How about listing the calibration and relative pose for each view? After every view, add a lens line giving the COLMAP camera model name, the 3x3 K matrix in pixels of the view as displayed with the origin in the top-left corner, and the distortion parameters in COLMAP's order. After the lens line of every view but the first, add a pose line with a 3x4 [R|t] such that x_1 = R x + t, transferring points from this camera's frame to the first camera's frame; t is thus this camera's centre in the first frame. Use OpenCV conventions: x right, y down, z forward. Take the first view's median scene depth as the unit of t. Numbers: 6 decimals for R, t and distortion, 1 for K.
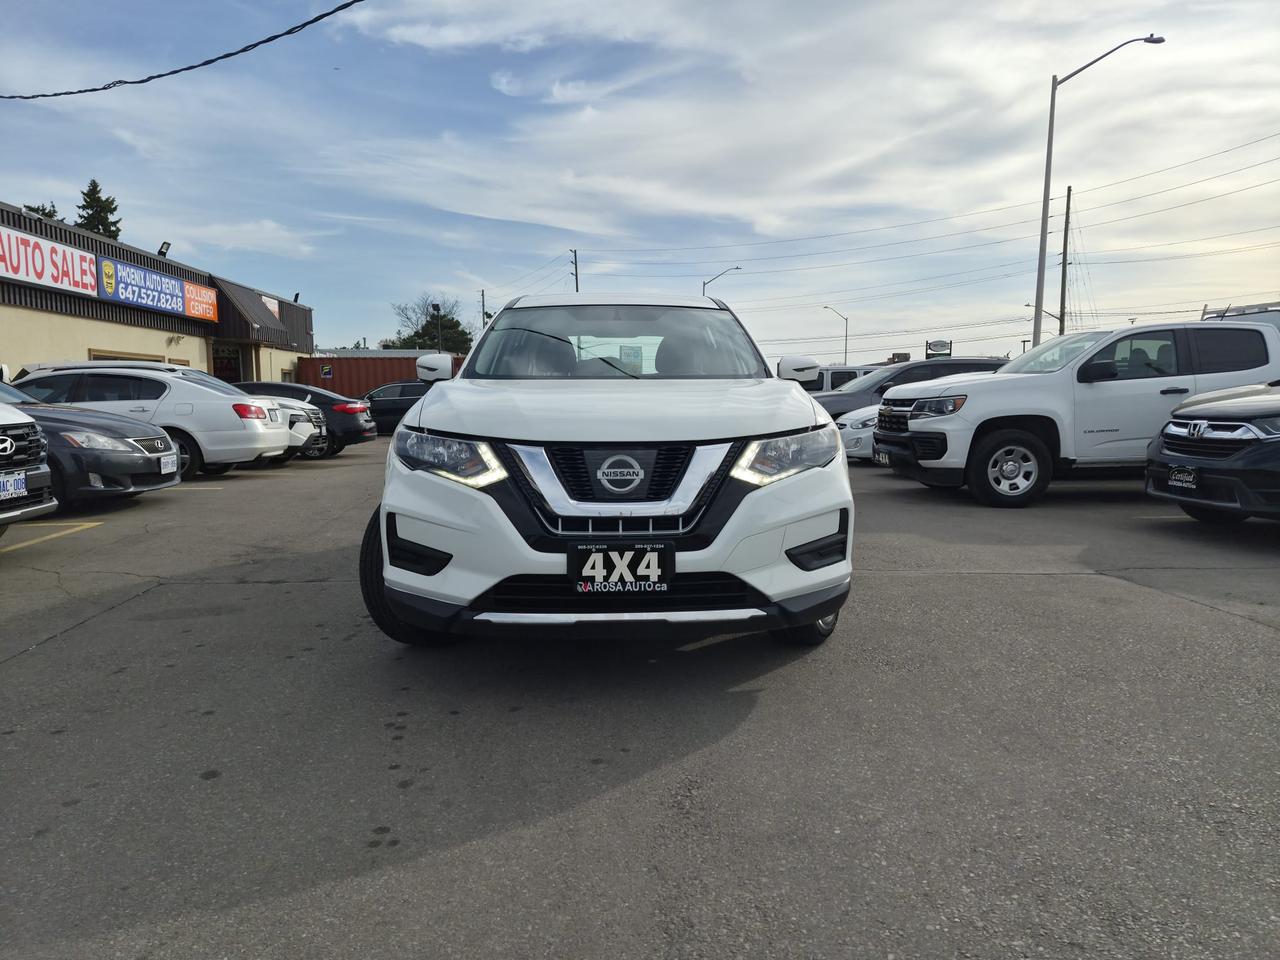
lens RADIAL K [[891.2, 0, 626.2], [0, 891.2, 479.0], [0, 0, 1]] dist [0.063780, -0.078794]
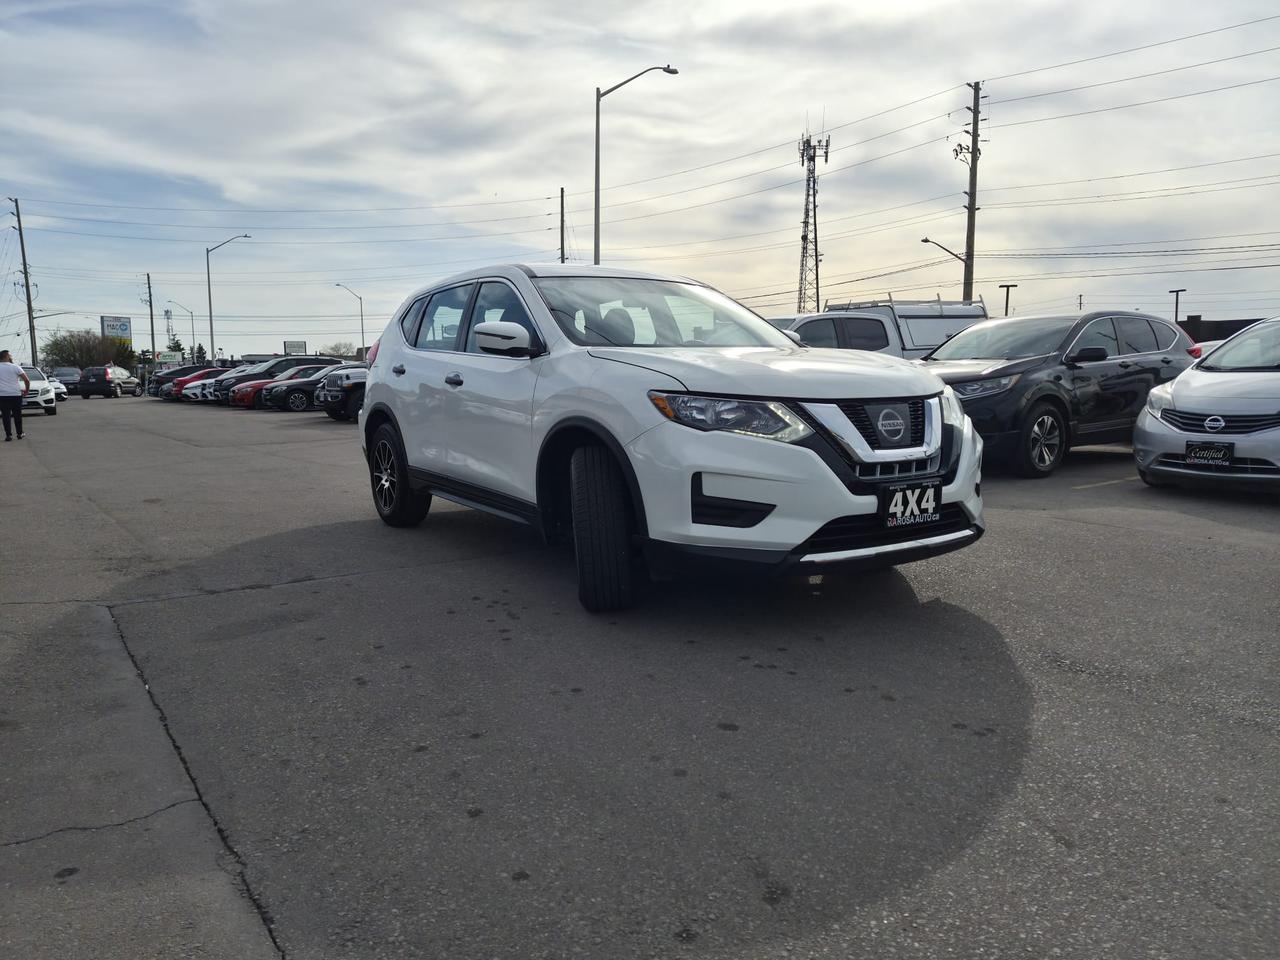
lens RADIAL K [[891.2, 0, 626.2], [0, 891.2, 479.0], [0, 0, 1]] dist [0.063780, -0.078794]
pose [[0.859391, -0.060391, 0.507740, -0.919991], [0.049686, 0.998164, 0.034626, 0.007089], [-0.508899, -0.004530, 0.860814, 0.167607]]
